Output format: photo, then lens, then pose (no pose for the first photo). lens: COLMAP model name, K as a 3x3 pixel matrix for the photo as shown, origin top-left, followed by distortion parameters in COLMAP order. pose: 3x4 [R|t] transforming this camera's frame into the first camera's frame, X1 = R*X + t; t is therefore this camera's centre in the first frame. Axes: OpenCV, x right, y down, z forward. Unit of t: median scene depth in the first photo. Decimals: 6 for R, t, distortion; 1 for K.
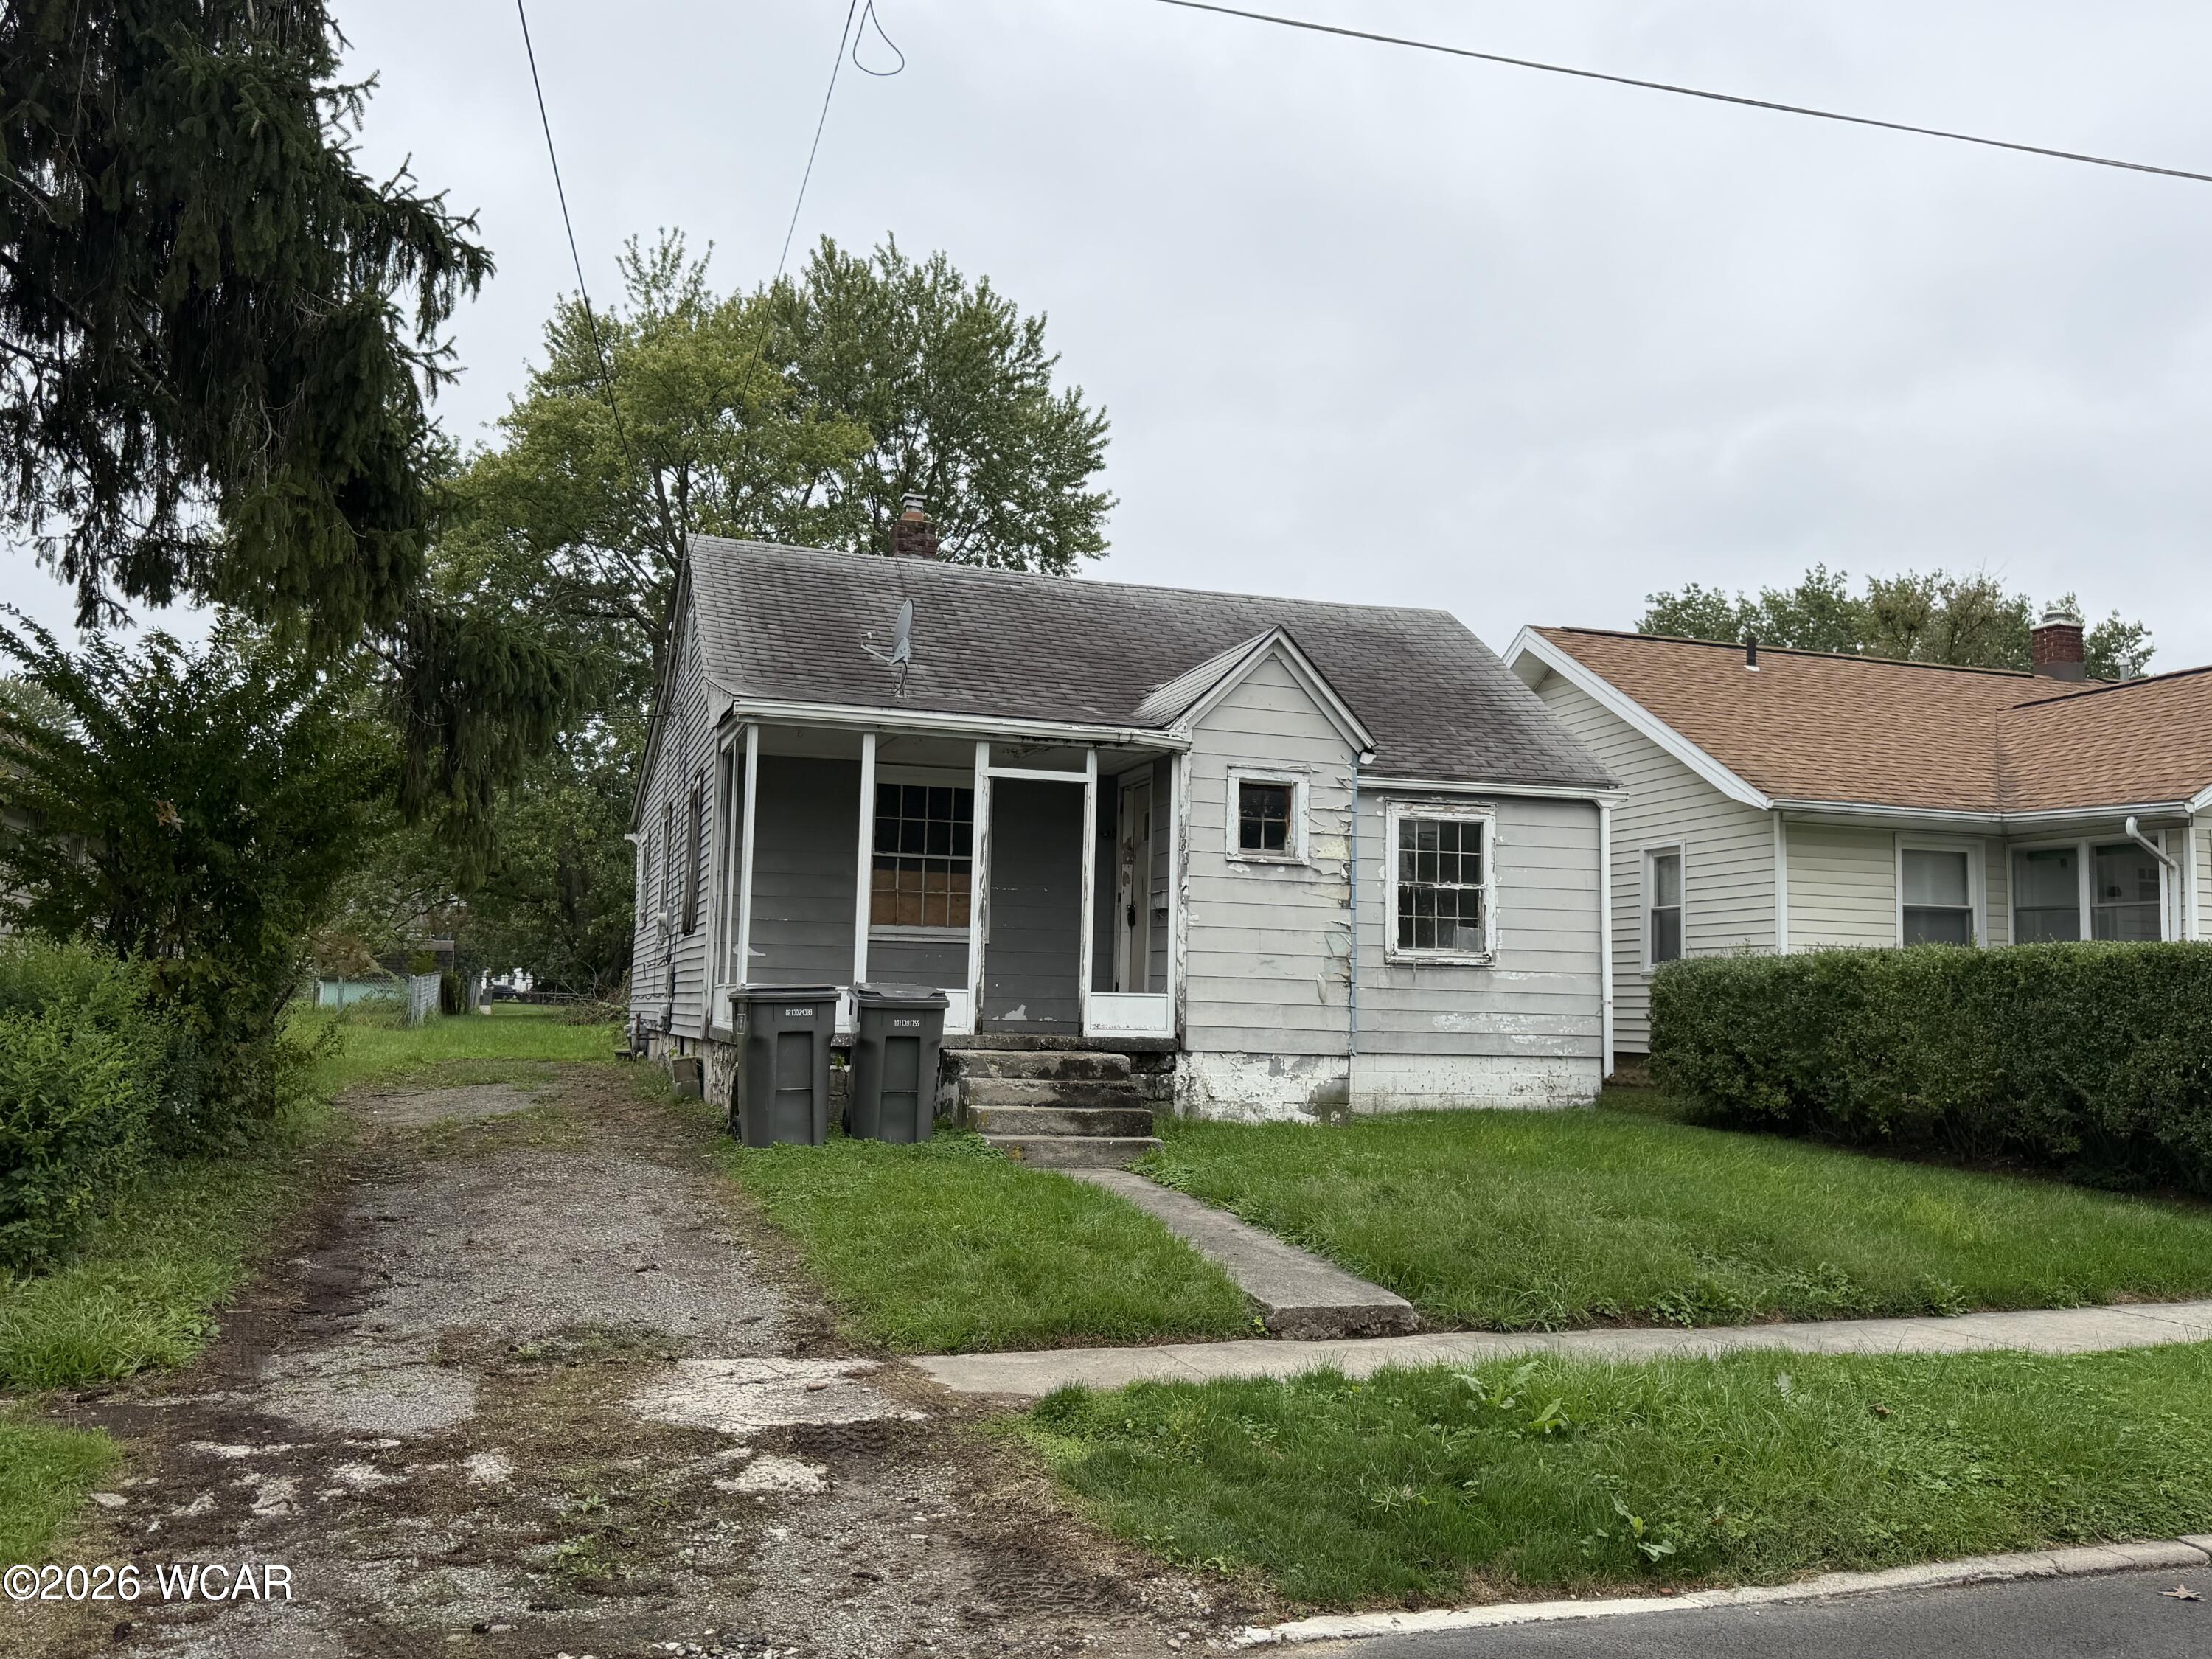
lens RADIAL K [[1858.7, 0, 1095.3], [0, 1858.7, 837.4], [0, 0, 1]] dist [0.074263, -0.087977]
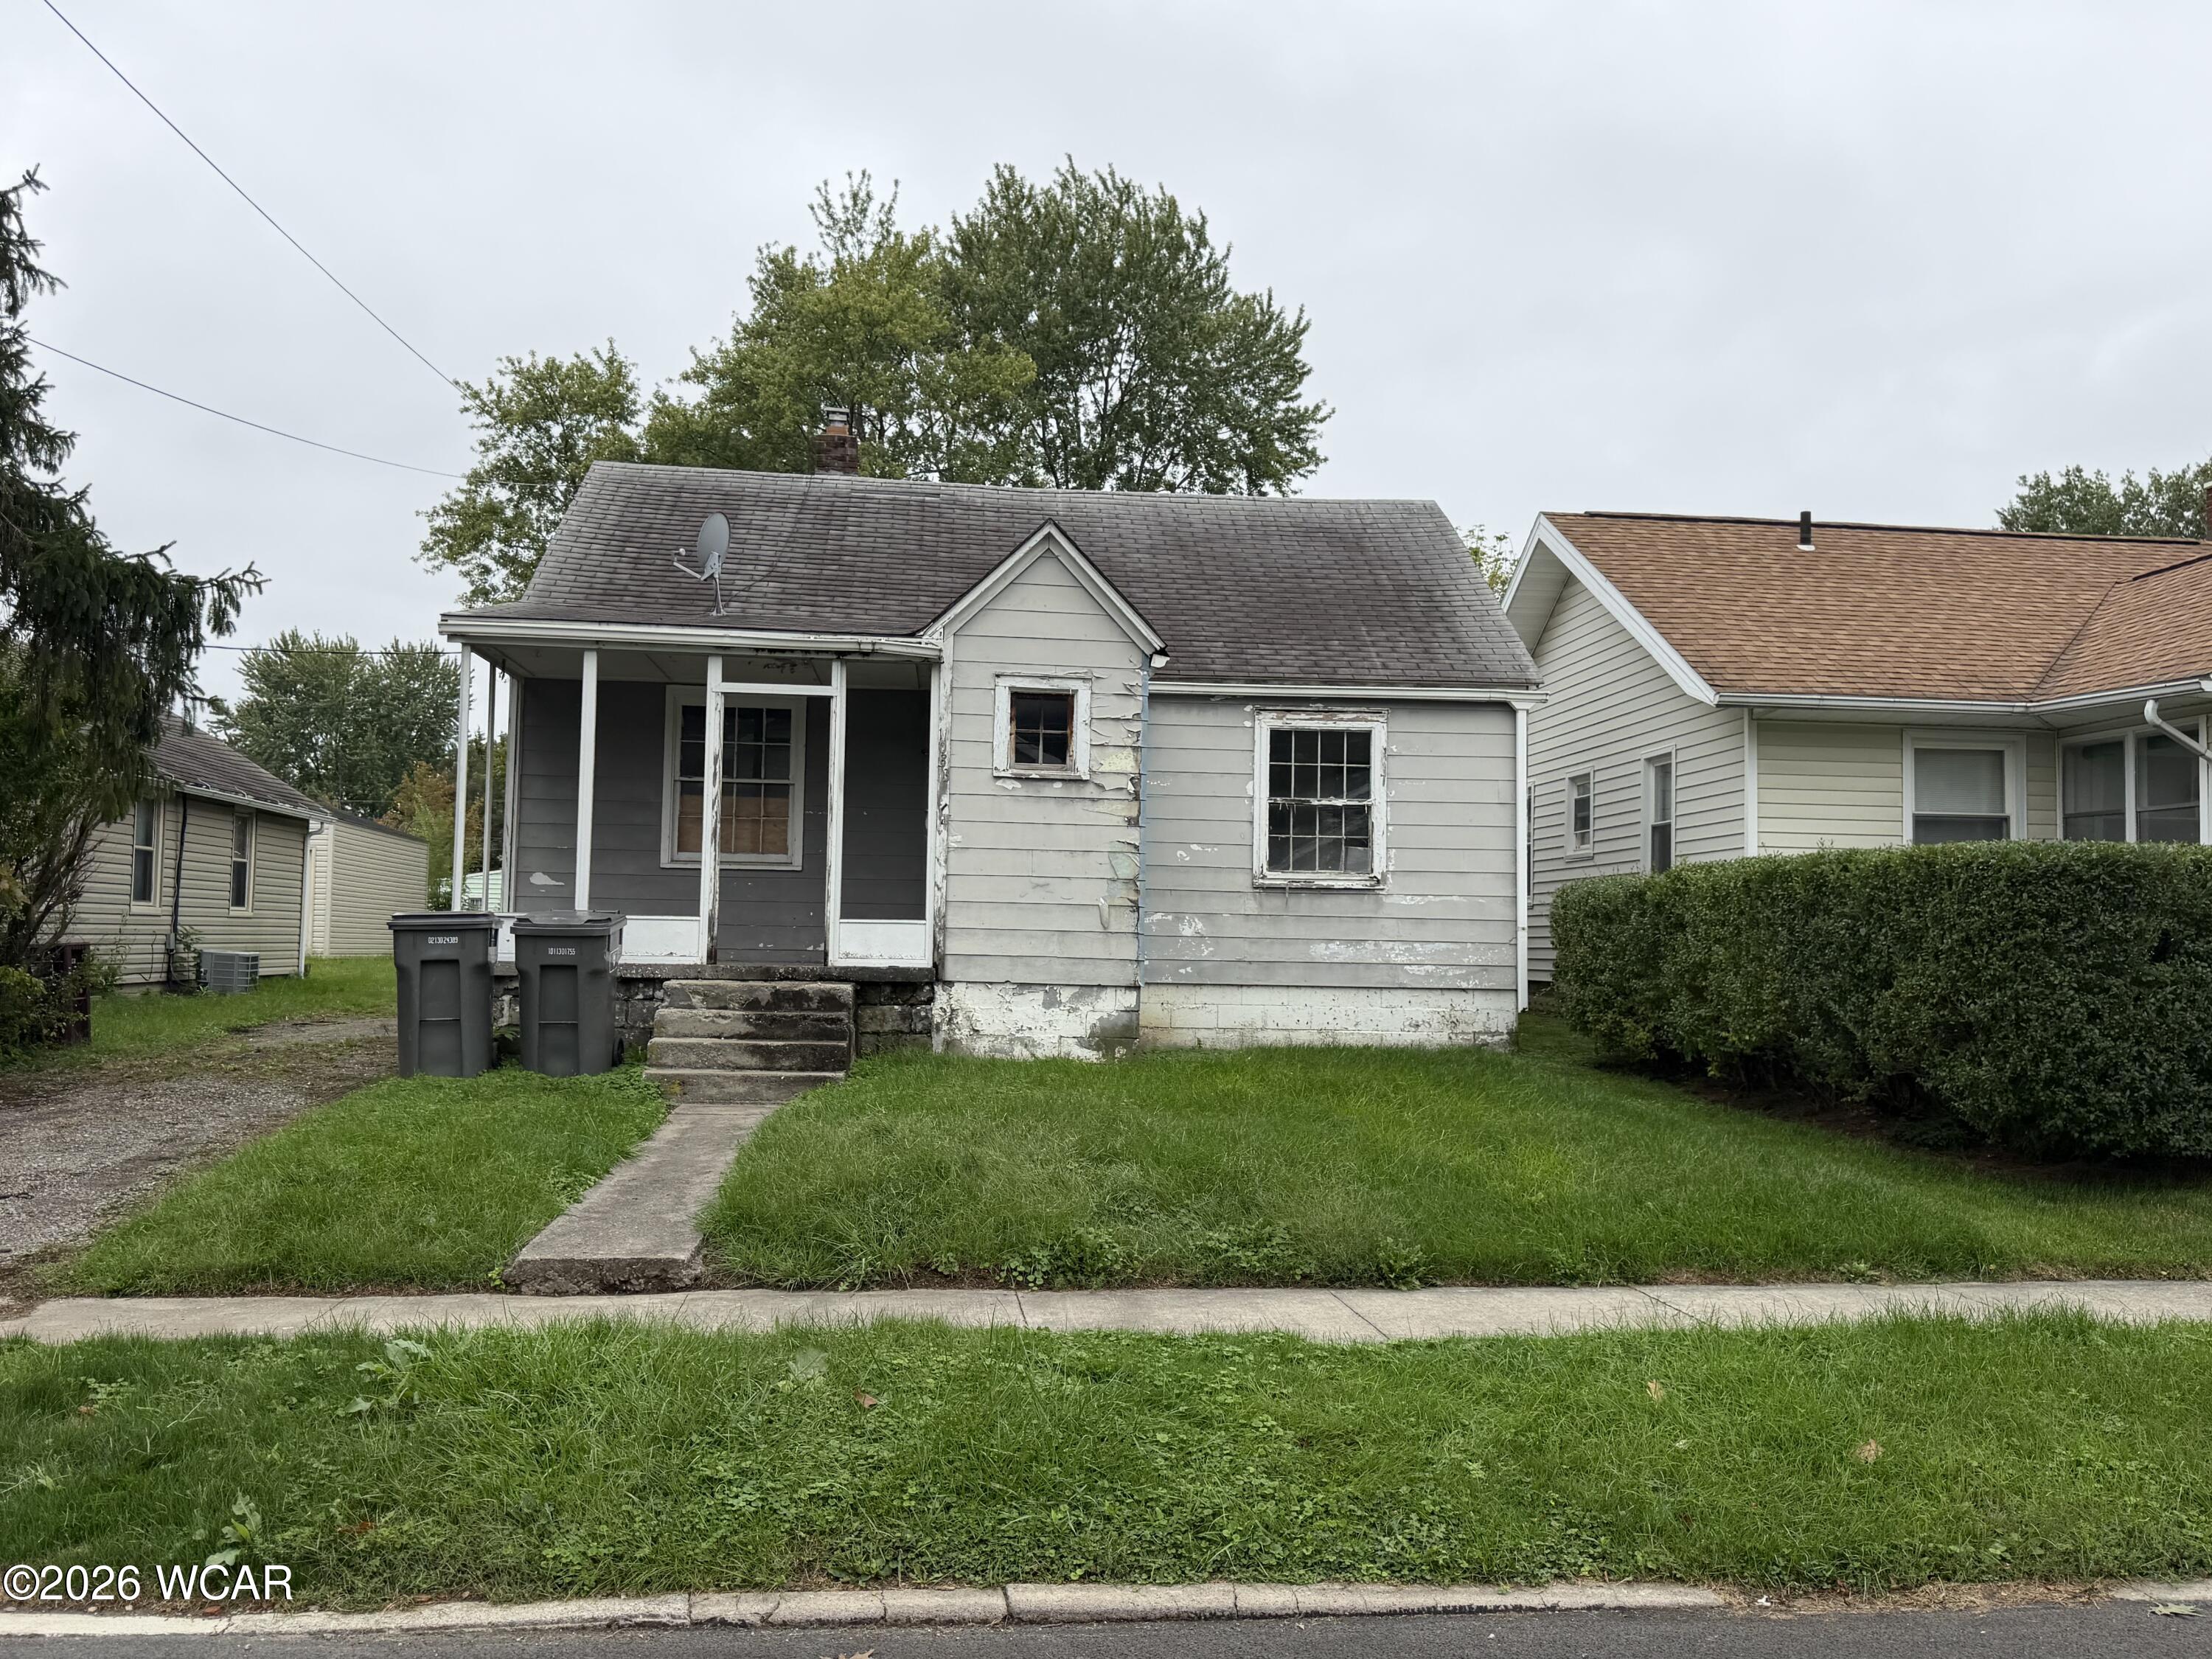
lens RADIAL K [[1858.7, 0, 1100.6], [0, 1858.7, 827.5], [0, 0, 1]] dist [0.074263, -0.087977]
pose [[0.975586, -0.017352, -0.218932, 0.297956], [0.023172, 0.999442, 0.024045, 0.015446], [0.218393, -0.028531, 0.975444, 0.098202]]
